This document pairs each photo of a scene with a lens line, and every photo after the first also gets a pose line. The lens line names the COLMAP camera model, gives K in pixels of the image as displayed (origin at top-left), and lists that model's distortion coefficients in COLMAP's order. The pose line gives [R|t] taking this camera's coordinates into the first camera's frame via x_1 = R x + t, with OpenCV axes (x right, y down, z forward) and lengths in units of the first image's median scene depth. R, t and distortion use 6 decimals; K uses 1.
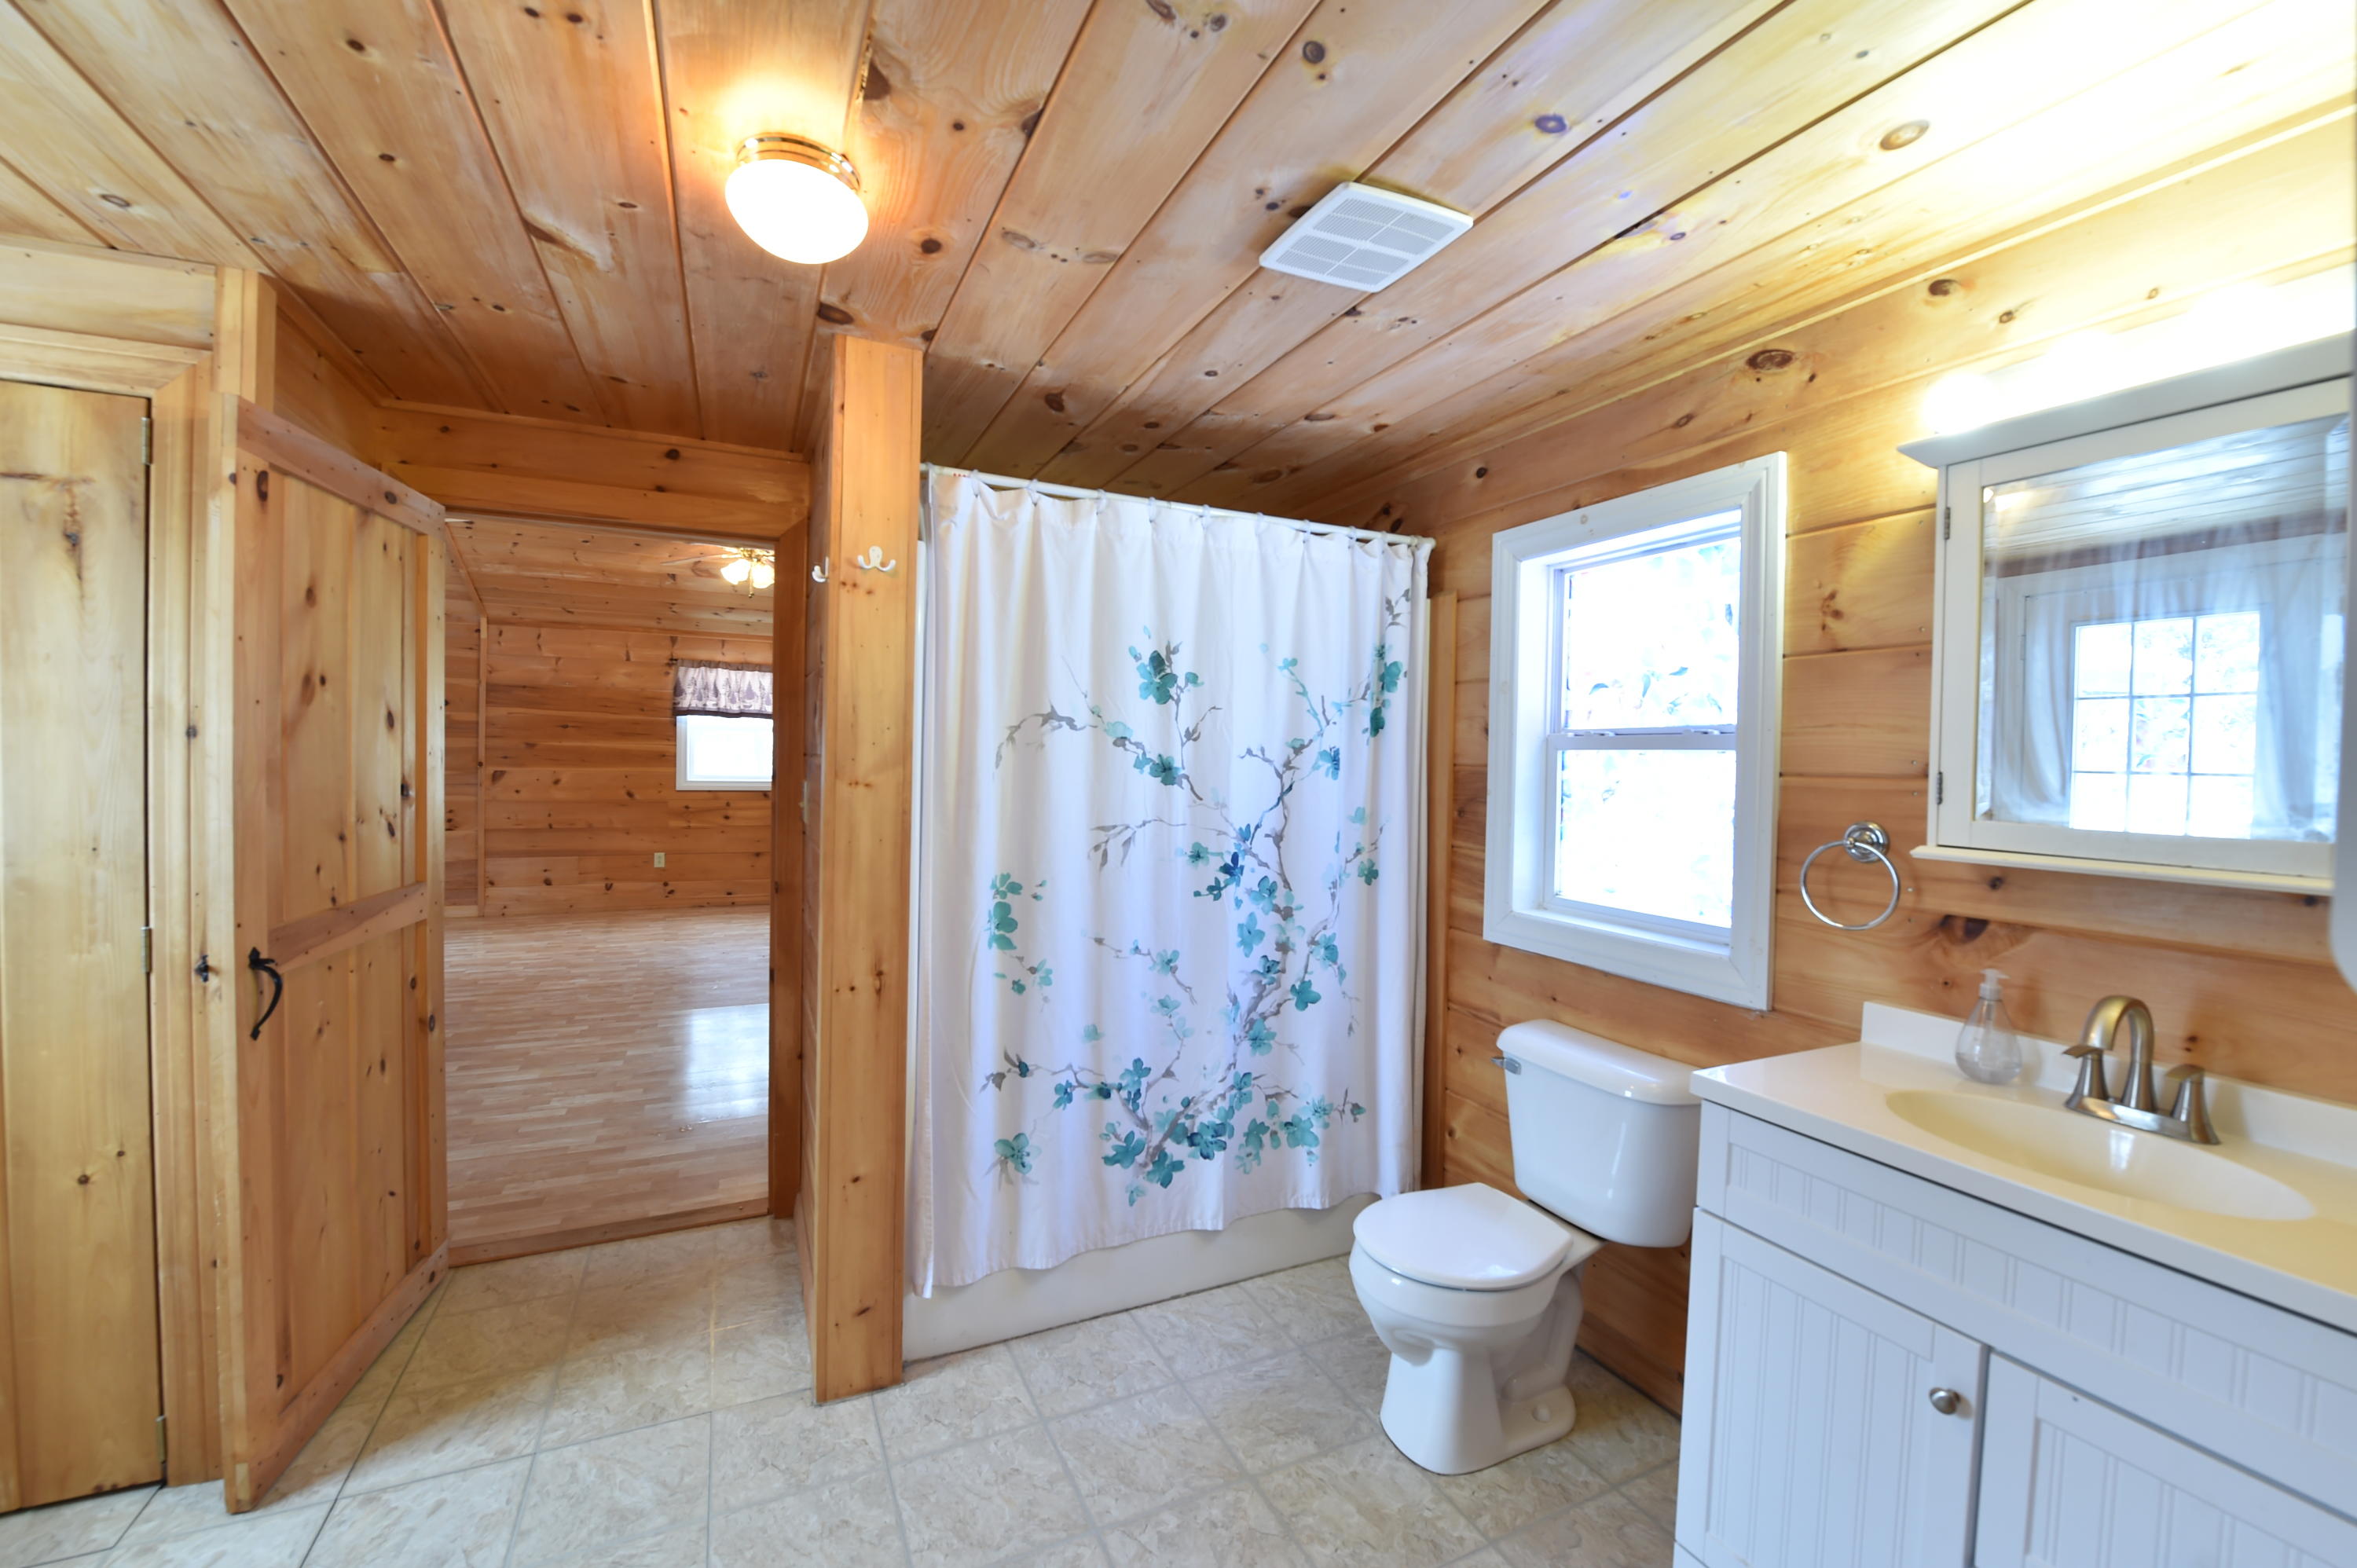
lens RADIAL K [[936.8, 0, 1182.8], [0, 936.8, 775.0], [0, 0, 1]] dist [-0.016381, -0.002589]
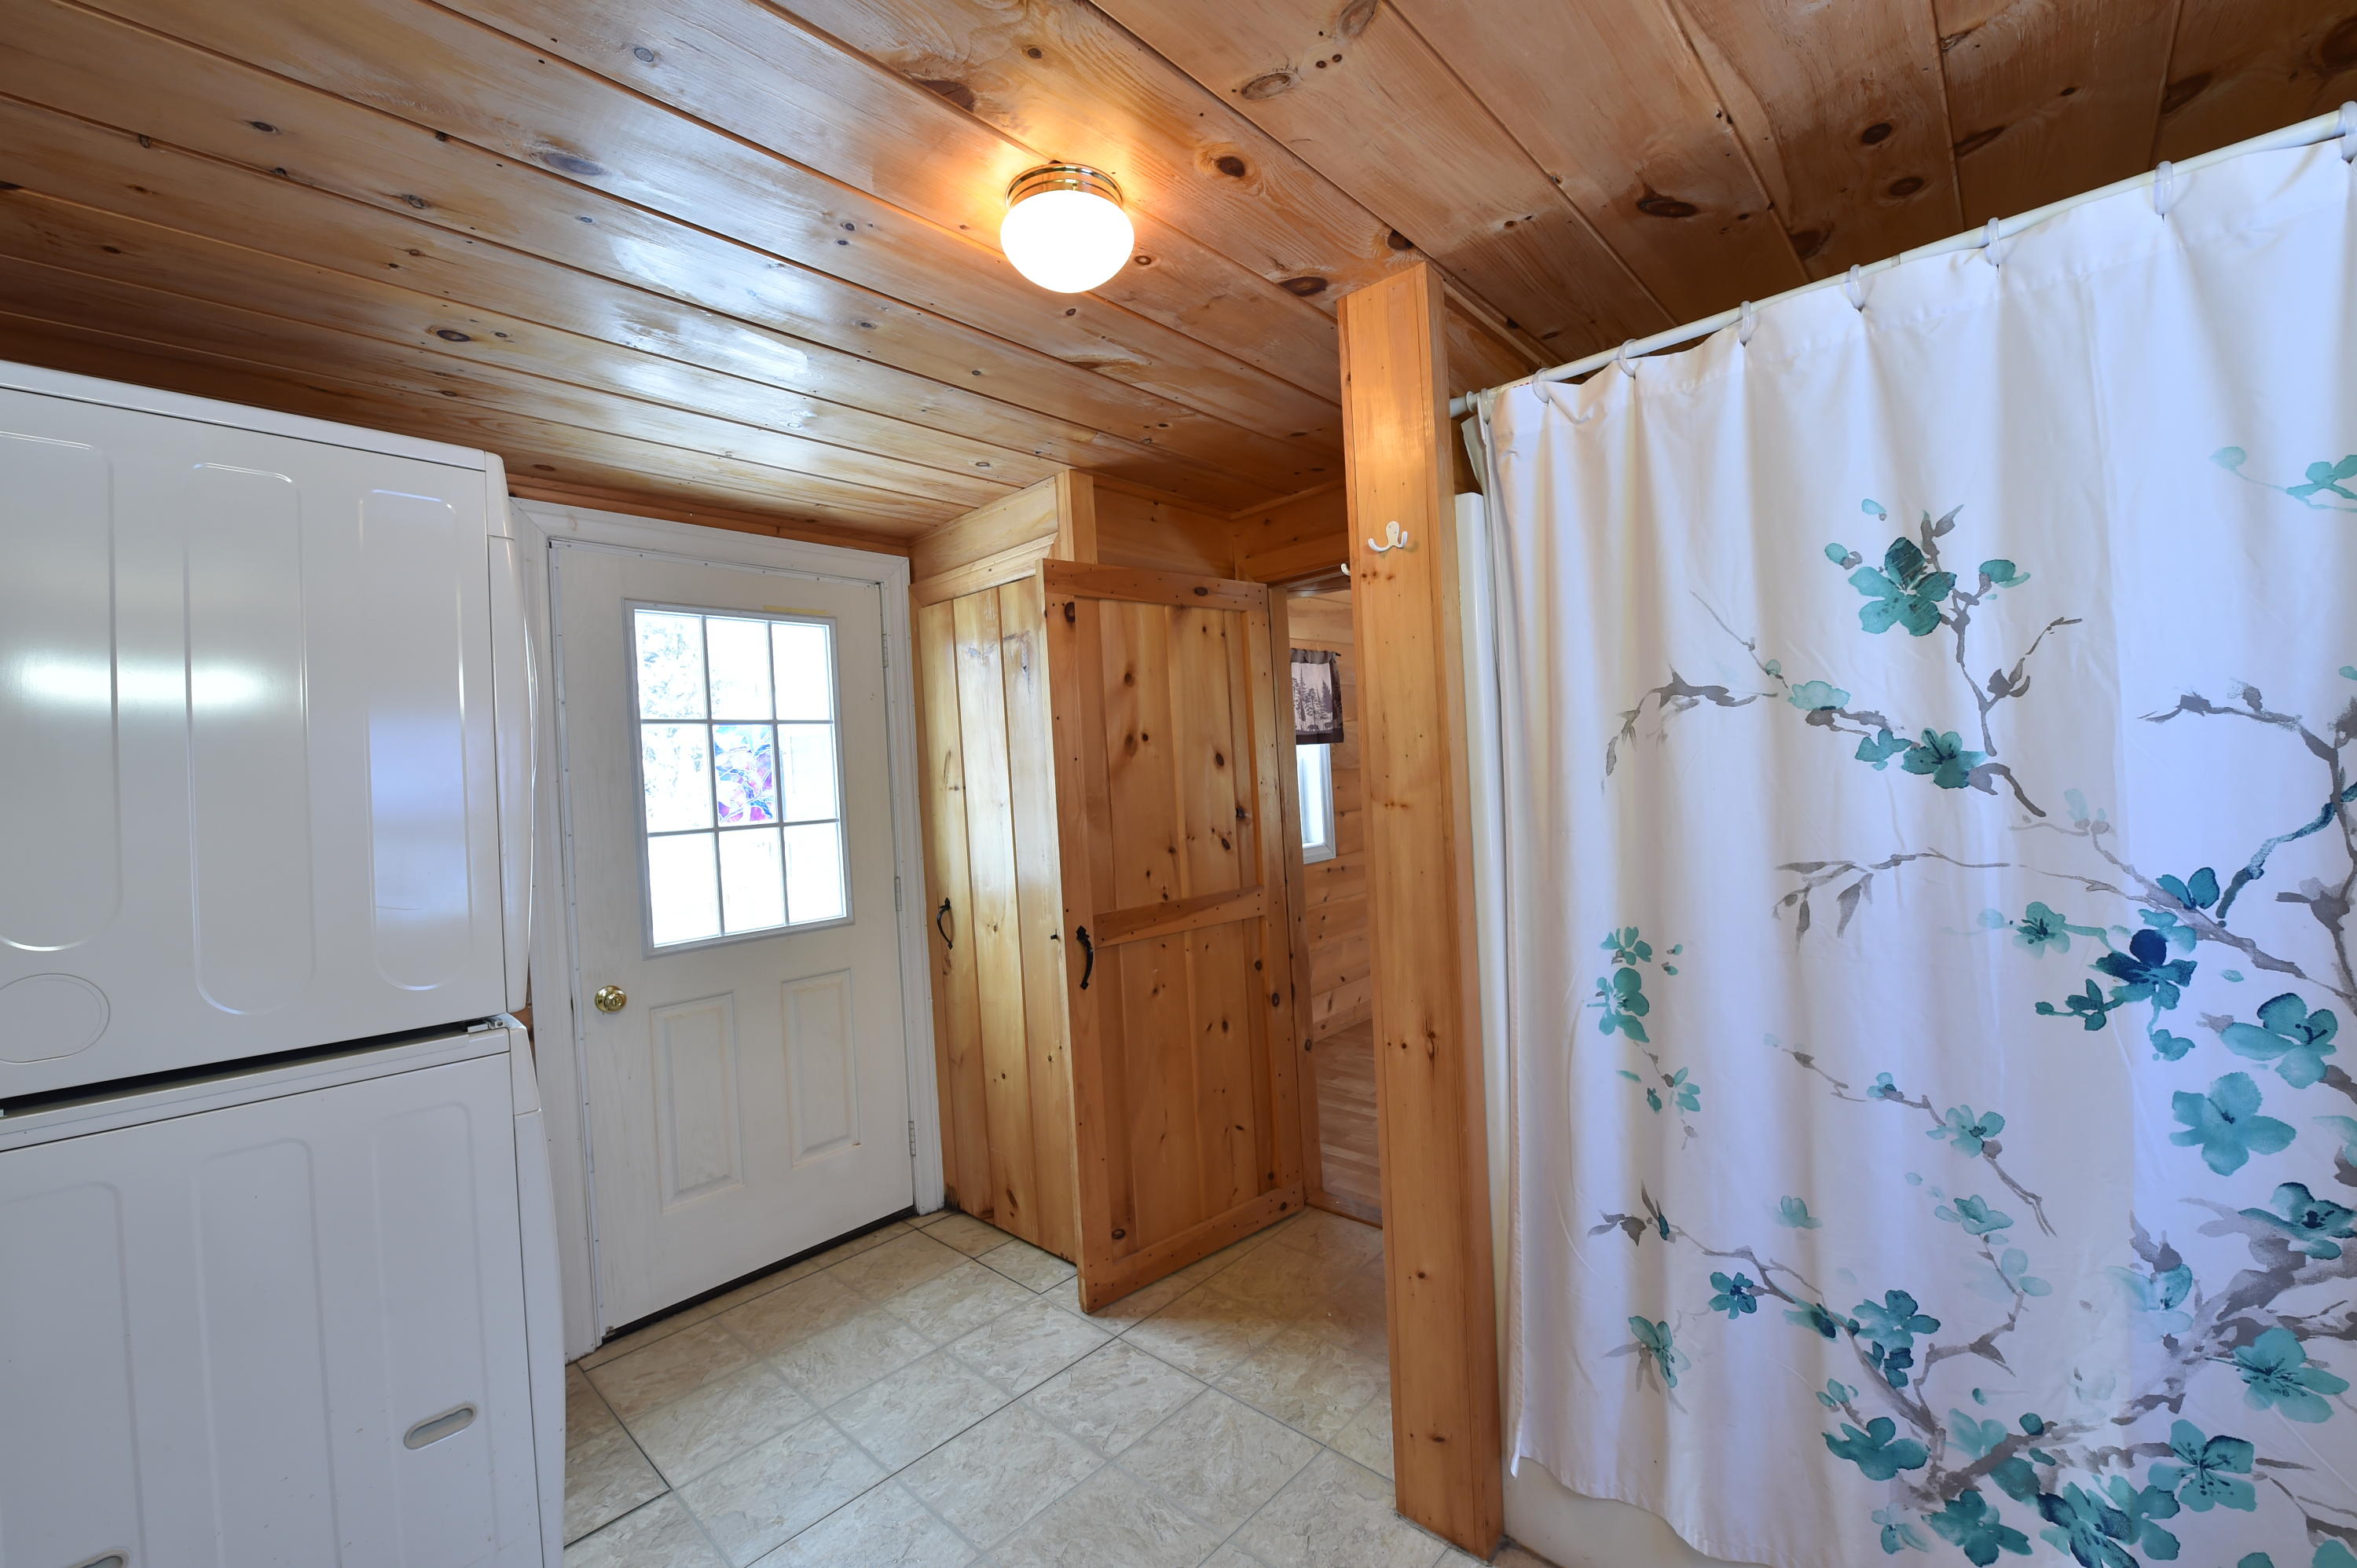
lens RADIAL K [[924.1, 0, 1175.4], [0, 924.1, 775.3], [0, 0, 1]] dist [-0.019757, -0.001963]
pose [[0.367961, -0.045591, -0.928723, 0.304594], [0.046525, 0.998449, -0.030581, -0.000648], [0.928676, -0.031956, 0.369512, 0.430541]]
